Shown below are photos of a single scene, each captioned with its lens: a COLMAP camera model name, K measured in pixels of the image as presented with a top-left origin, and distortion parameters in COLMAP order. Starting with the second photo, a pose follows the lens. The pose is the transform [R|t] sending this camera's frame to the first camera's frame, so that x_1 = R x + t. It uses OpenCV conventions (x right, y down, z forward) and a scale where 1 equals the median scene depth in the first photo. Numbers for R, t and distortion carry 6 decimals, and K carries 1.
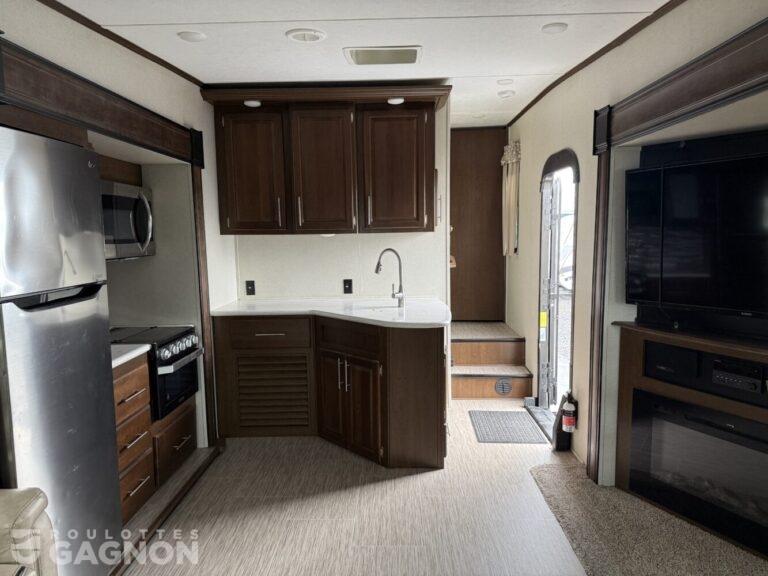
lens RADIAL K [[535.5, 0, 384.0], [0, 535.5, 288.0], [0, 0, 1]] dist [0.001443, -0.000849]
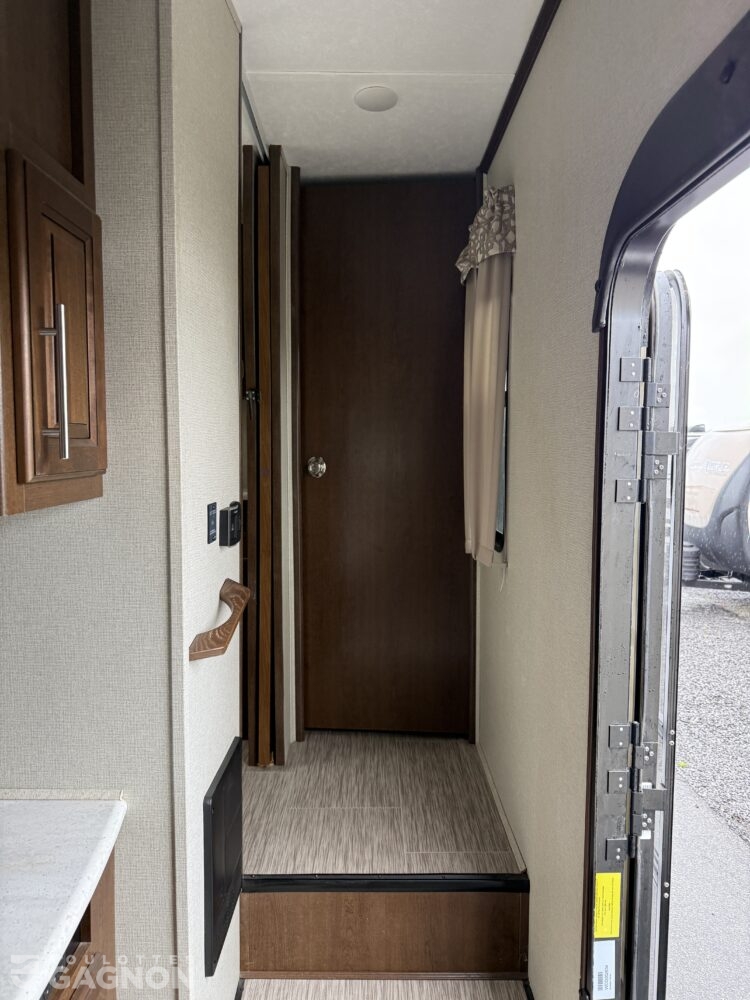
lens RADIAL K [[697.3, 0, 375.0], [0, 697.3, 500.0], [0, 0, 1]] dist [0.001443, -0.000849]
pose [[0.999479, 0.011856, 0.030025, 0.191475], [-0.010830, 0.999359, -0.034113, -0.096953], [-0.030410, 0.033770, 0.998967, 0.709864]]
